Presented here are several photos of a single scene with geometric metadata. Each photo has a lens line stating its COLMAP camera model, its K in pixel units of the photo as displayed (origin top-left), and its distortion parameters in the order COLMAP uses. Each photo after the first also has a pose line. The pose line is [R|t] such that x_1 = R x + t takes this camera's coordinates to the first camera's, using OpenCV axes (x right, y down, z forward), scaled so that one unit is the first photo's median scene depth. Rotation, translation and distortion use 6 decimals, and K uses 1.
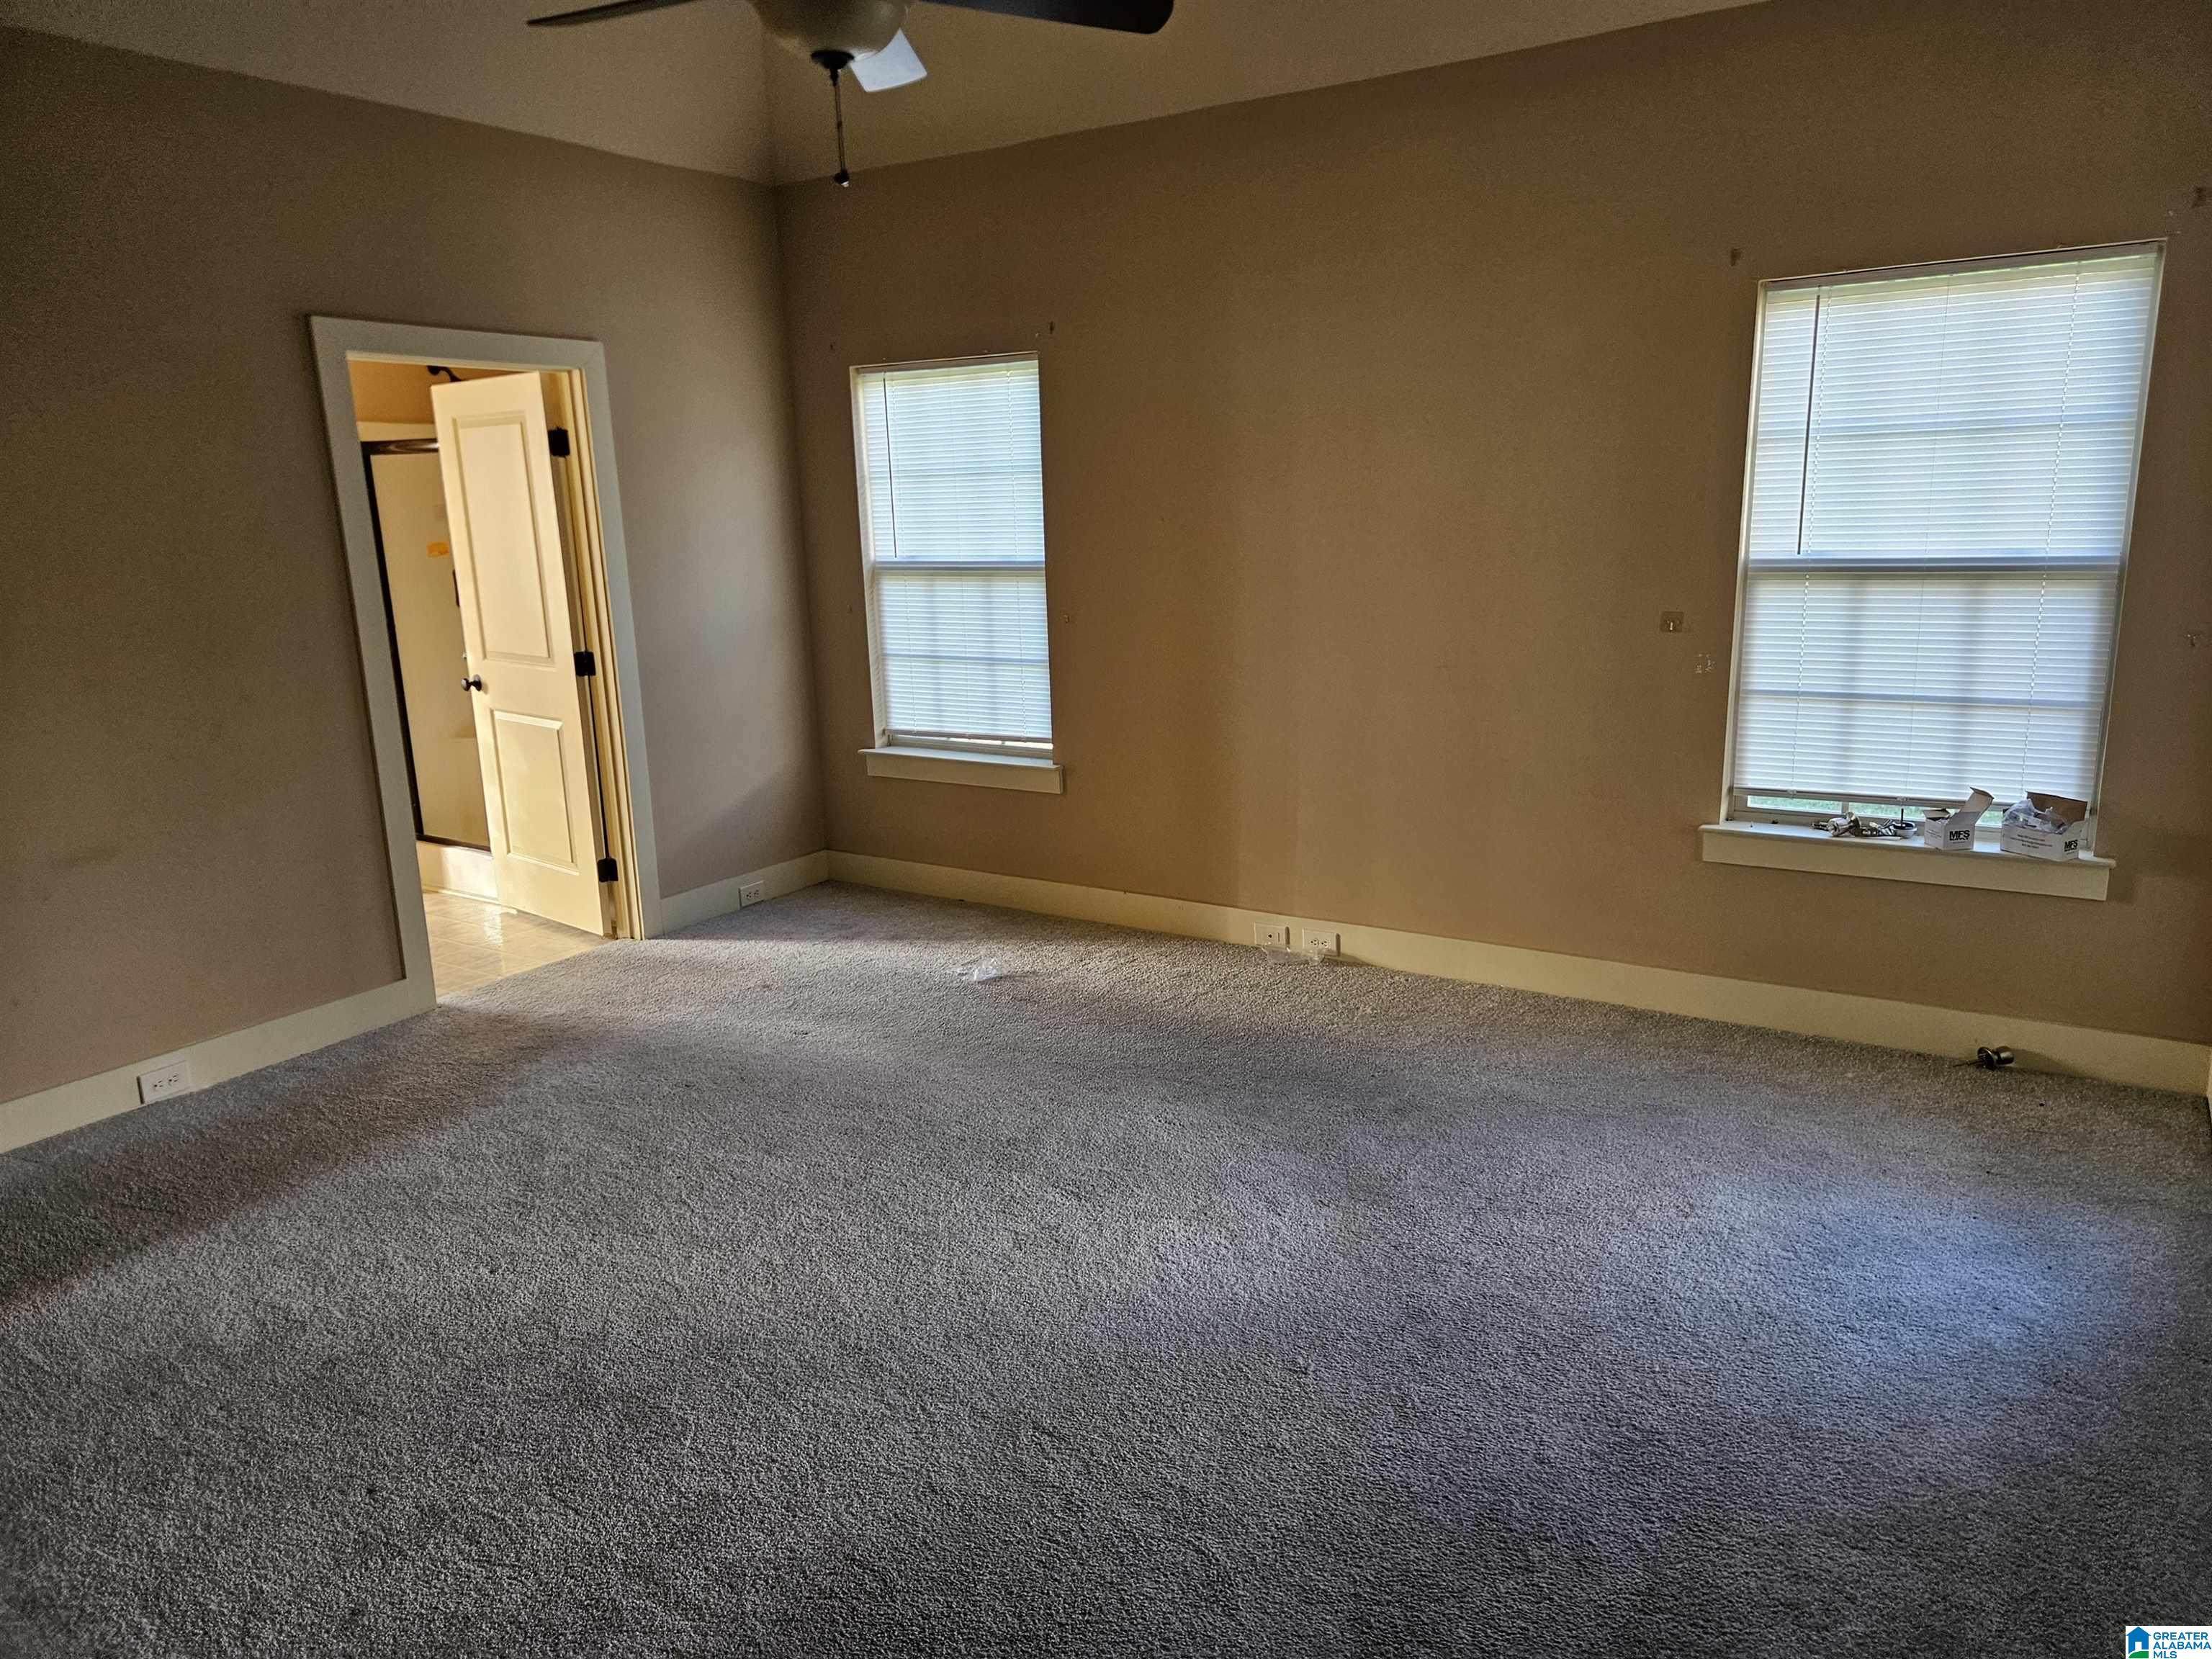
lens RADIAL K [[1502.5, 0, 1106.0], [0, 1502.5, 829.5], [0, 0, 1]] dist [0.073907, -0.064954]
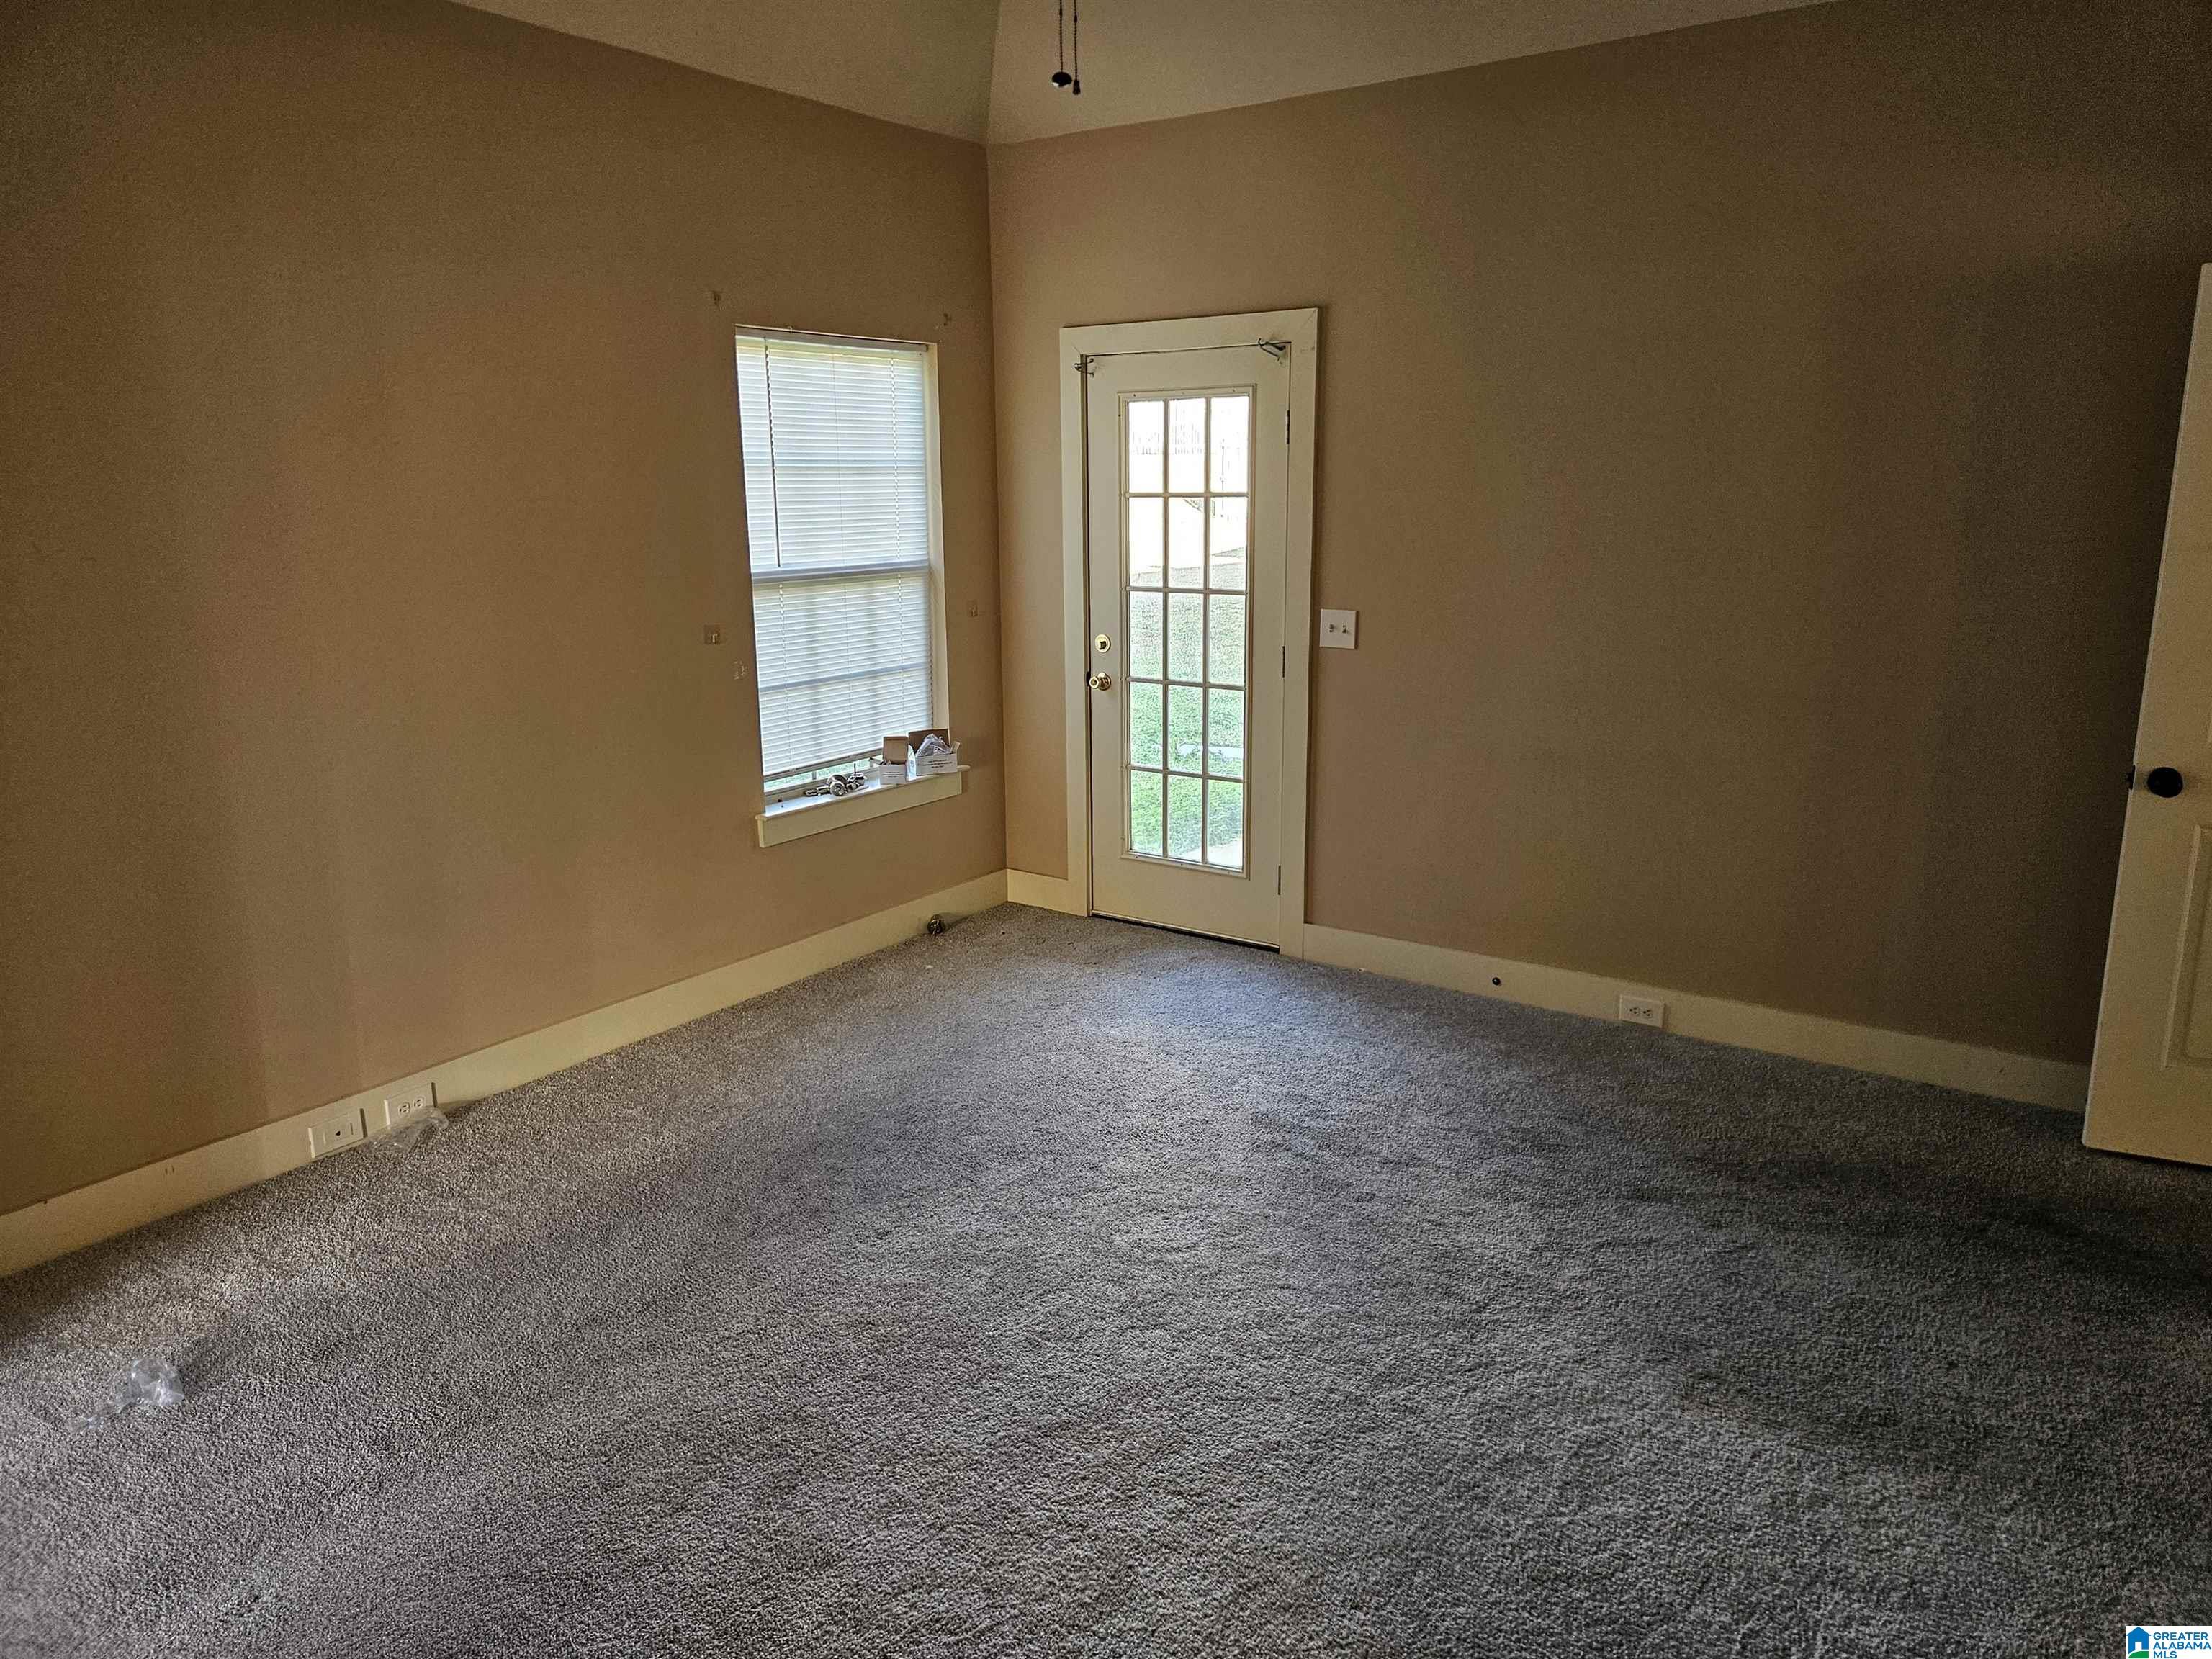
lens RADIAL K [[1502.5, 0, 1106.0], [0, 1502.5, 829.5], [0, 0, 1]] dist [0.073907, -0.064954]
pose [[0.025408, -0.197973, 0.979878, -0.706592], [0.234824, 0.953950, 0.186646, -0.145615], [-0.971706, 0.225357, 0.070727, 0.720996]]
